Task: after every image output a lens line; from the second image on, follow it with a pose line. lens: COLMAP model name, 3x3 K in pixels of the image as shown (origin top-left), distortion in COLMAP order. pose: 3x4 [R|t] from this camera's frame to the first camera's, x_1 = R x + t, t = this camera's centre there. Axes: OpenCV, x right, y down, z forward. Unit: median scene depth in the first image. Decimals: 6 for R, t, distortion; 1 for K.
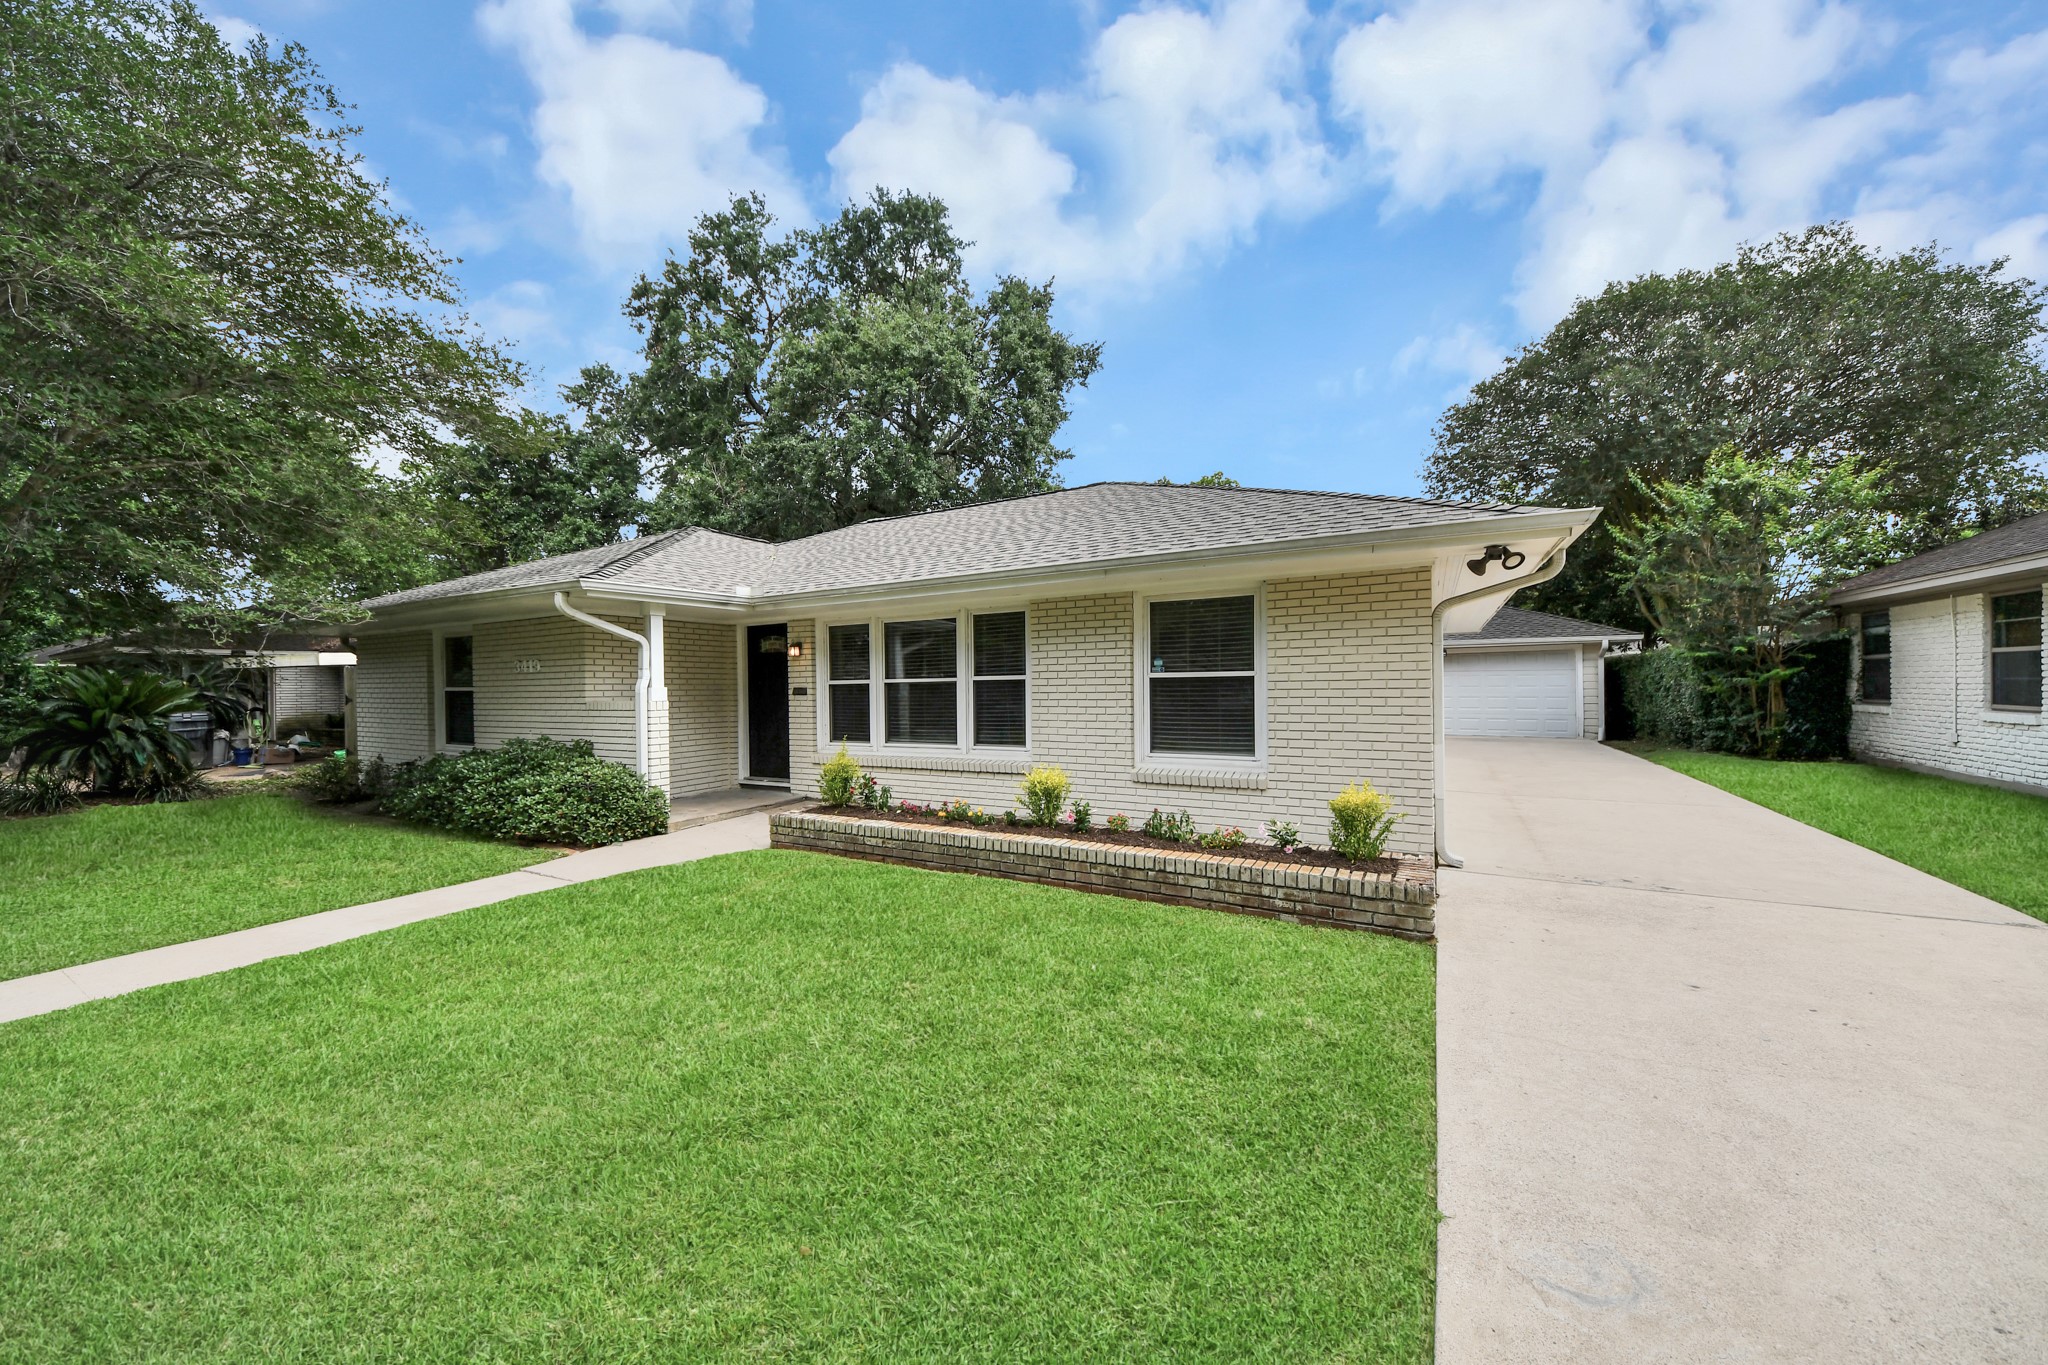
lens RADIAL K [[727.7, 0, 1023.4], [0, 727.7, 691.1], [0, 0, 1]] dist [0.019854, -0.013200]
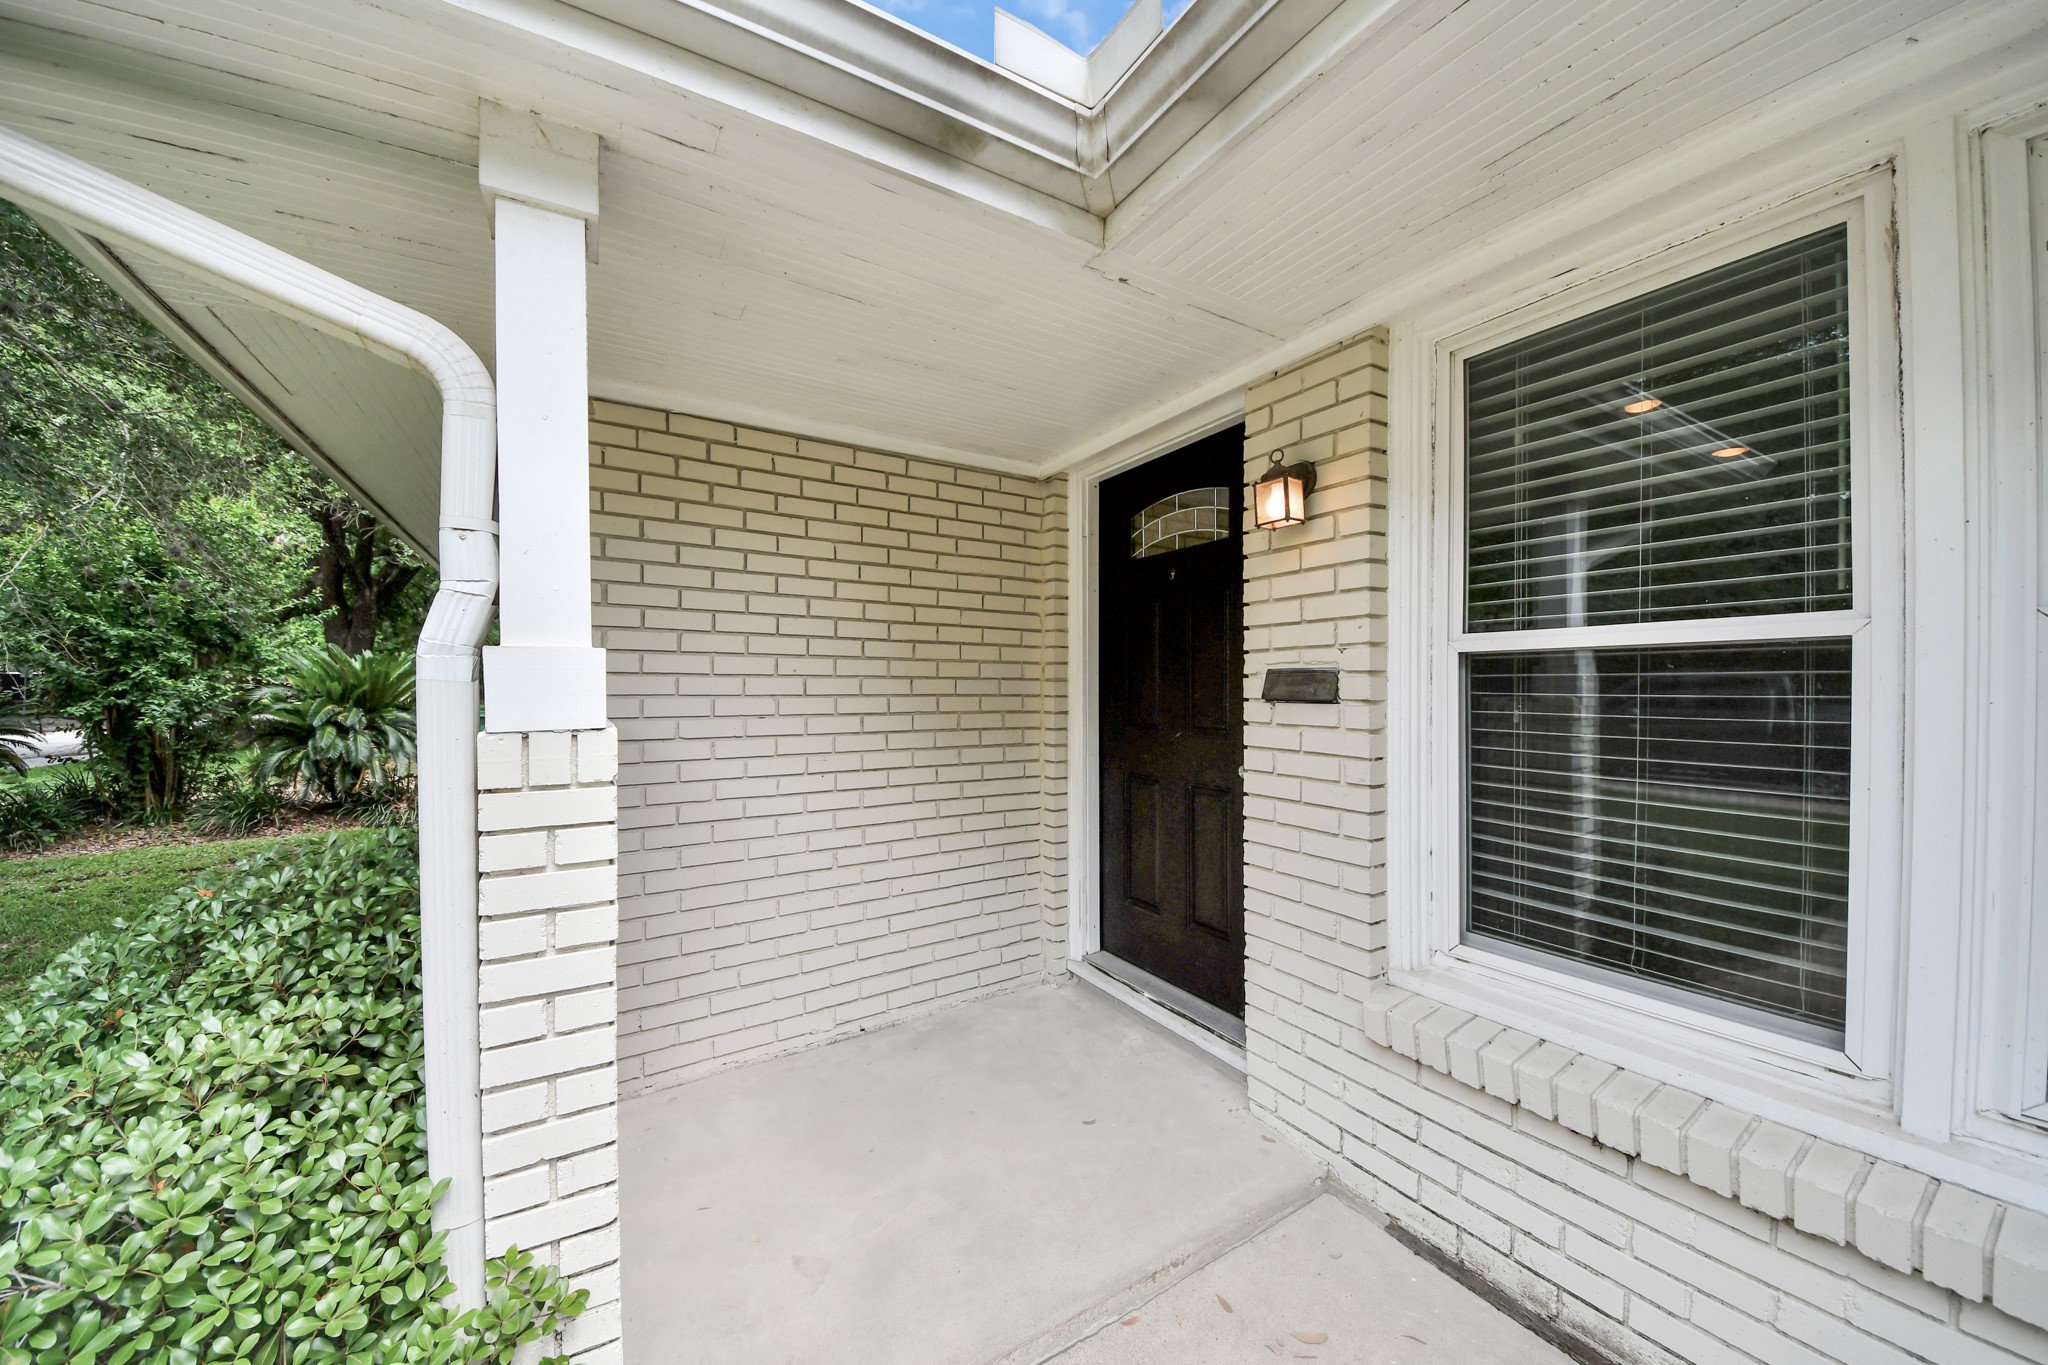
lens RADIAL K [[715.0, 0, 1017.3], [0, 715.0, 687.1], [0, 0, 1]] dist [0.010037, 0.000039]
pose [[0.869321, 0.012991, -0.494076, -0.251267], [-0.012411, 0.999913, 0.004454, 0.000814], [0.494091, 0.002260, 0.869407, 0.703150]]
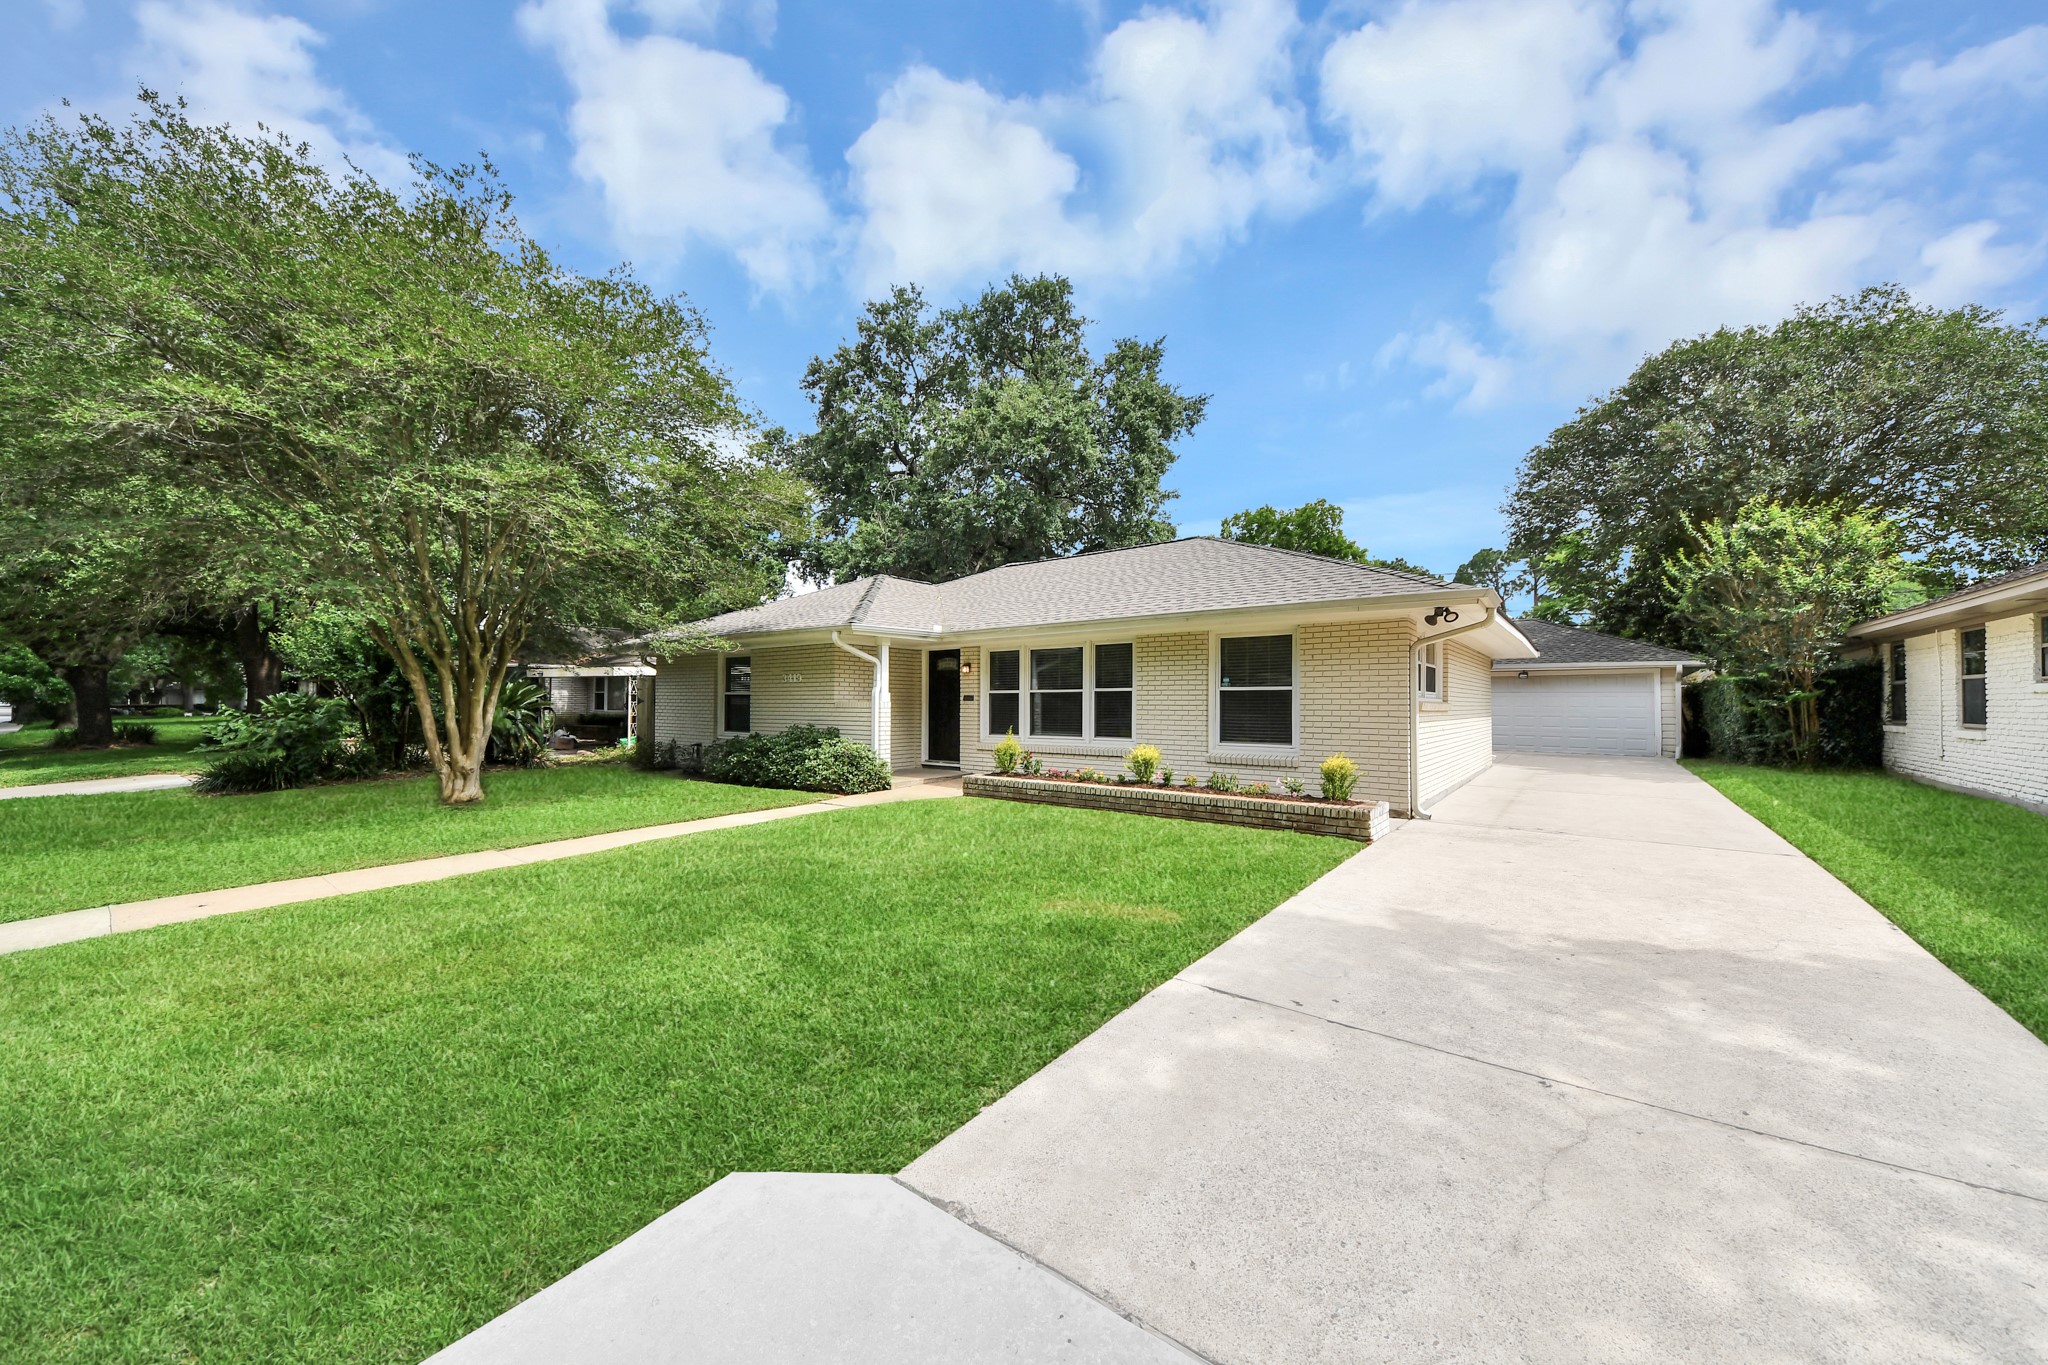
lens RADIAL K [[727.7, 0, 1023.4], [0, 727.7, 691.1], [0, 0, 1]] dist [0.019854, -0.013200]
pose [[0.989035, 0.013328, -0.147081, 0.001202], [-0.016724, 0.999621, -0.021882, 0.014266], [0.146733, 0.024102, 0.988882, -0.329754]]
